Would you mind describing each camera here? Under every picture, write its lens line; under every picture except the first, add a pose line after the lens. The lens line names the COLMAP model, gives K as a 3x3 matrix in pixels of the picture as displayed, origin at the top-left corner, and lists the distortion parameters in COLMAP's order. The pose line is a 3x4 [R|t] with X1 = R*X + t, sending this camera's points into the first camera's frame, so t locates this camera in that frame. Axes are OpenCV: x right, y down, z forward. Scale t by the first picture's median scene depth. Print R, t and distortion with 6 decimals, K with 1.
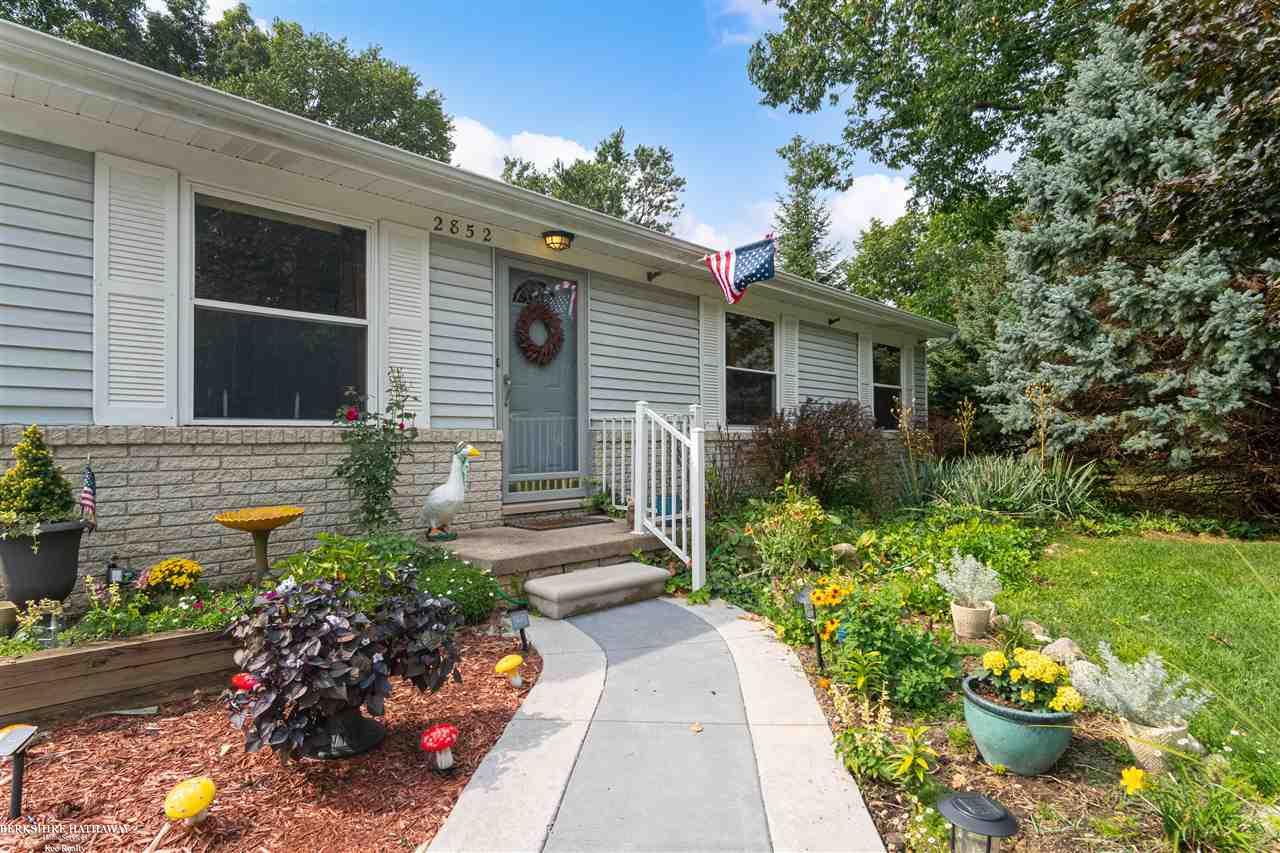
lens RADIAL K [[698.2, 0, 637.7], [0, 698.2, 445.6], [0, 0, 1]] dist [0.017935, 0.000421]
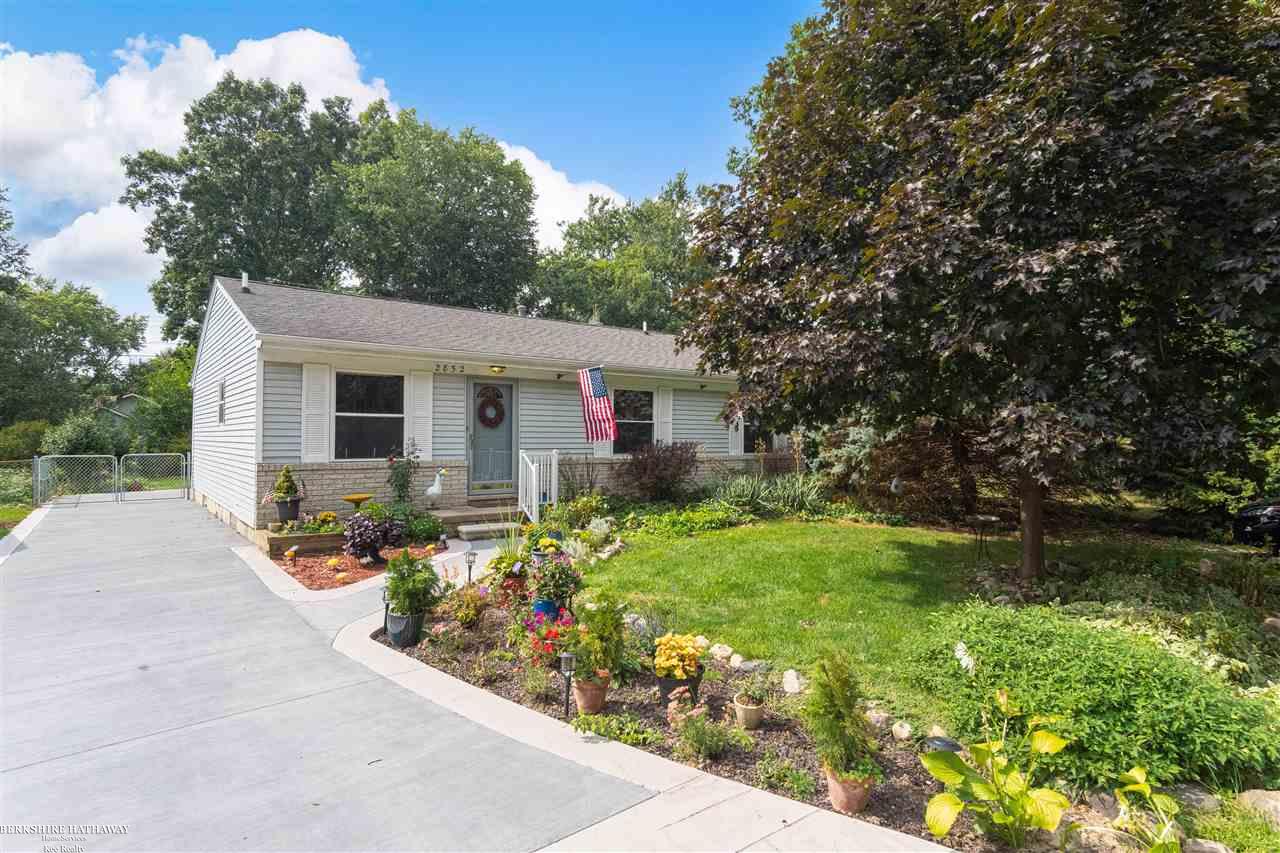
lens RADIAL K [[698.2, 0, 637.7], [0, 698.2, 445.6], [0, 0, 1]] dist [0.017935, 0.000421]
pose [[0.987006, 0.012405, -0.160204, 0.652714], [-0.011265, 0.999904, 0.008024, -0.089910], [0.160288, -0.006115, 0.987051, -1.011619]]
